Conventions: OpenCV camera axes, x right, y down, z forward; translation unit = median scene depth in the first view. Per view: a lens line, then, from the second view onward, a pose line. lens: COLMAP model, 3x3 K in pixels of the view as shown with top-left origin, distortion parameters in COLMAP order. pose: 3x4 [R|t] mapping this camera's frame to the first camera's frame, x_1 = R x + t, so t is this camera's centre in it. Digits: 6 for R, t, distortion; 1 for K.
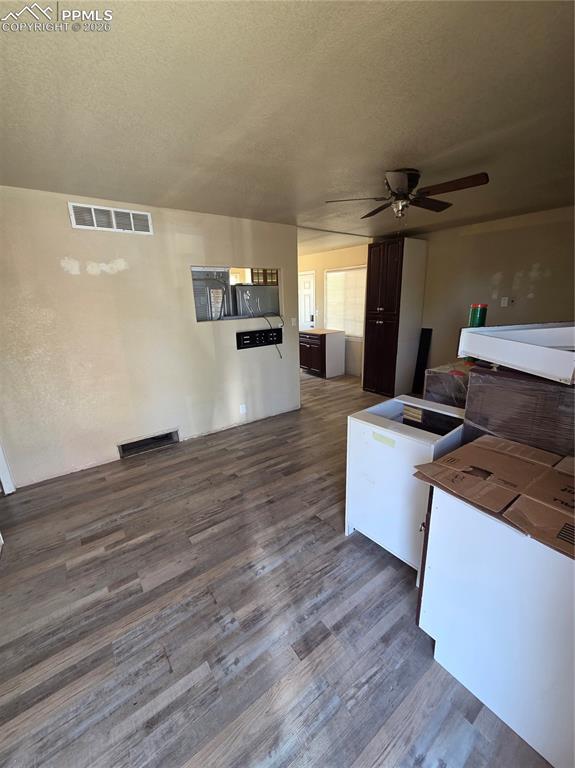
lens RADIAL K [[313.0, 0, 288.8], [0, 313.0, 385.4], [0, 0, 1]] dist [0.000105, 0.000496]
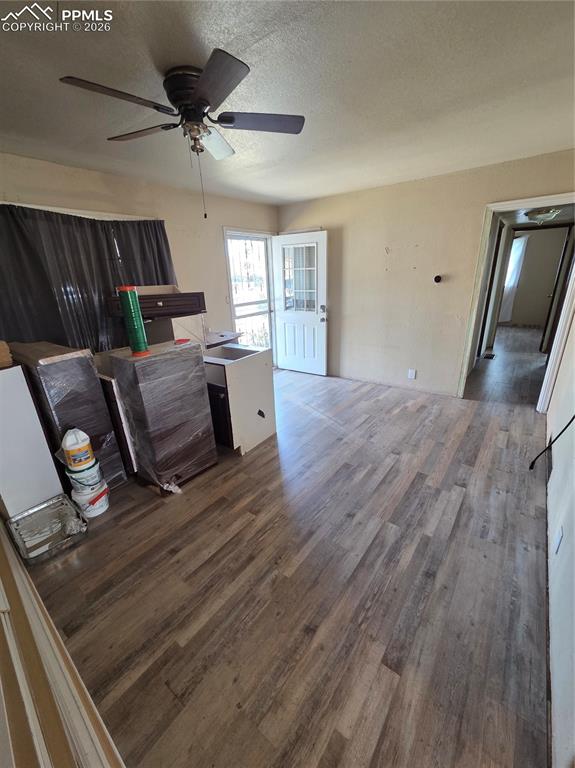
lens RADIAL K [[313.0, 0, 290.9], [0, 313.0, 382.8], [0, 0, 1]] dist [0.000105, 0.000496]
pose [[-0.955104, 0.157774, -0.250766, 0.332552], [-0.015961, 0.817777, 0.575313, -0.423892], [0.295840, 0.553487, -0.778544, 1.500184]]
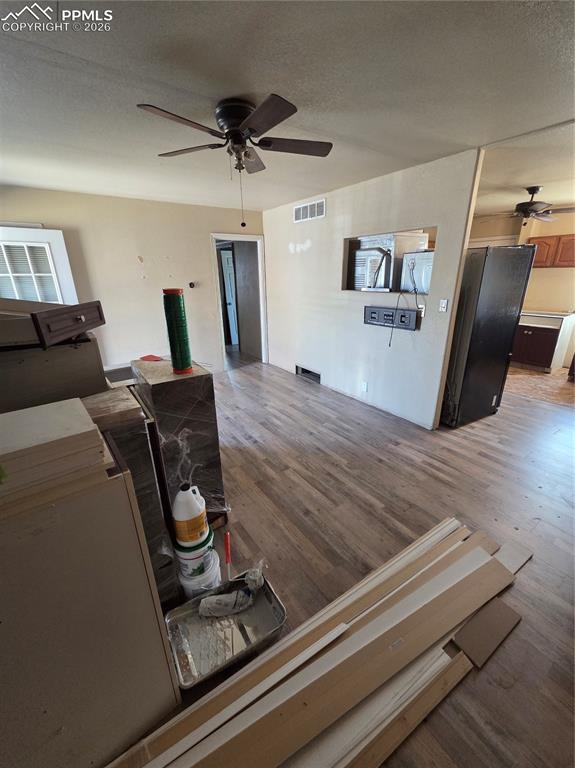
lens RADIAL K [[313.0, 0, 291.2], [0, 313.0, 384.7], [0, 0, 1]] dist [0.000105, 0.000496]
pose [[-0.014048, 0.368314, -0.929595, 1.026396], [-0.253689, 0.897954, 0.359611, -0.299758], [0.967184, 0.240880, 0.080822, 0.958302]]
